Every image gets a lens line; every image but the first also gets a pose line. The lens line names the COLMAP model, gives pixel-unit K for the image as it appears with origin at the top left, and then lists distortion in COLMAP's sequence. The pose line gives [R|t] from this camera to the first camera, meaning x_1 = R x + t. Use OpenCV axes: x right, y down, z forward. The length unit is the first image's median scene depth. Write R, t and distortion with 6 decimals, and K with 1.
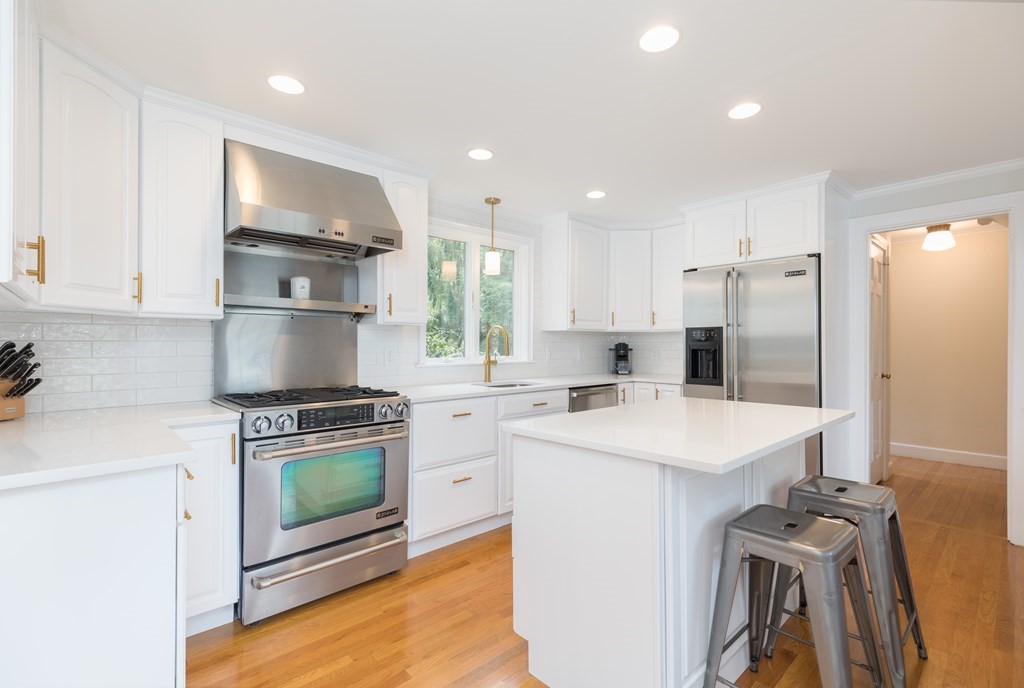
lens RADIAL K [[474.1, 0, 513.0], [0, 474.1, 330.9], [0, 0, 1]] dist [0.001846, 0.000208]
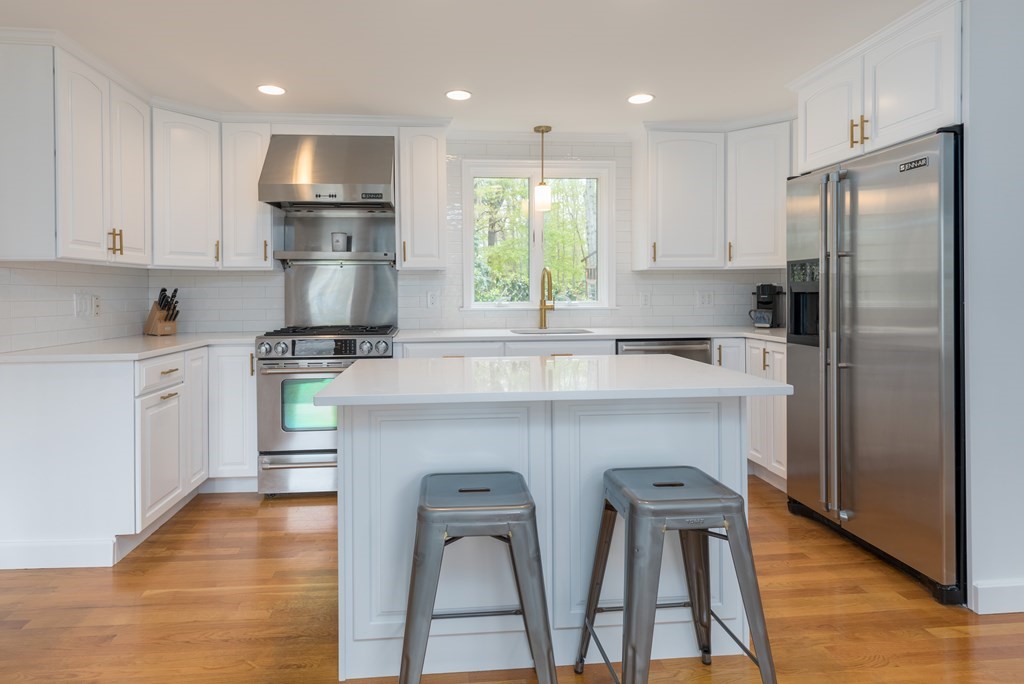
lens RADIAL K [[579.5, 0, 510.5], [0, 579.5, 292.3], [0, 0, 1]] dist [0.004624, 0.001030]
pose [[0.778777, -0.001663, -0.627299, 0.612515], [0.023166, 0.999391, 0.026110, 0.007210], [0.626873, -0.034866, 0.778341, 0.098601]]
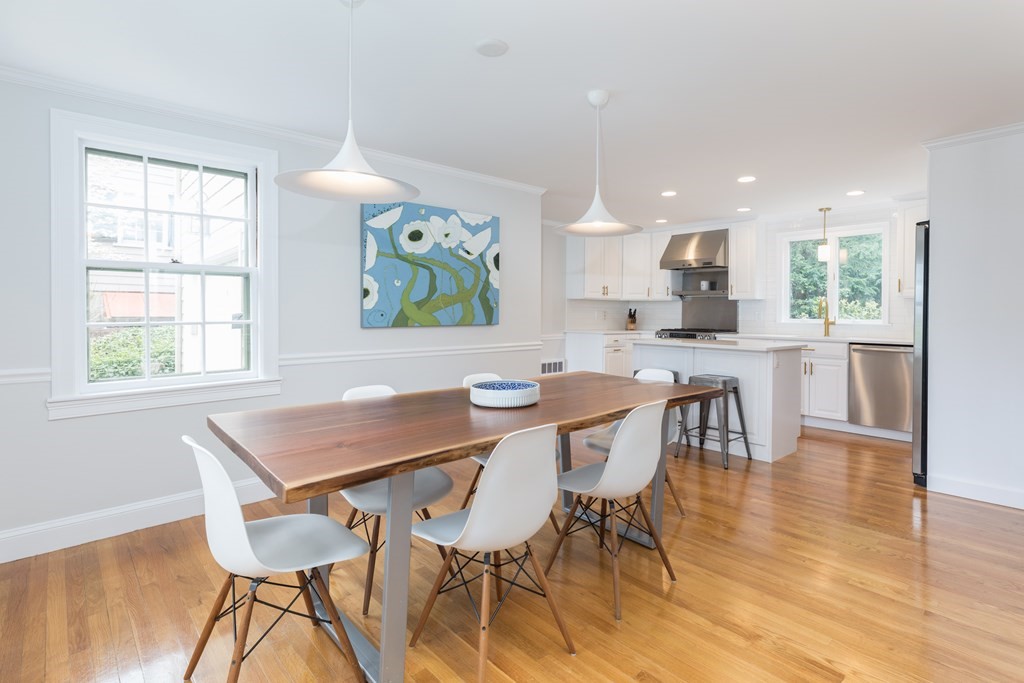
lens RADIAL K [[465.9, 0, 509.5], [0, 465.9, 329.9], [0, 0, 1]] dist [0.010283, 0.000662]
pose [[-0.043772, 0.041377, -0.998184, 1.427486], [0.021844, 0.998943, 0.040450, 0.011471], [0.998803, -0.020033, -0.044630, 0.113076]]
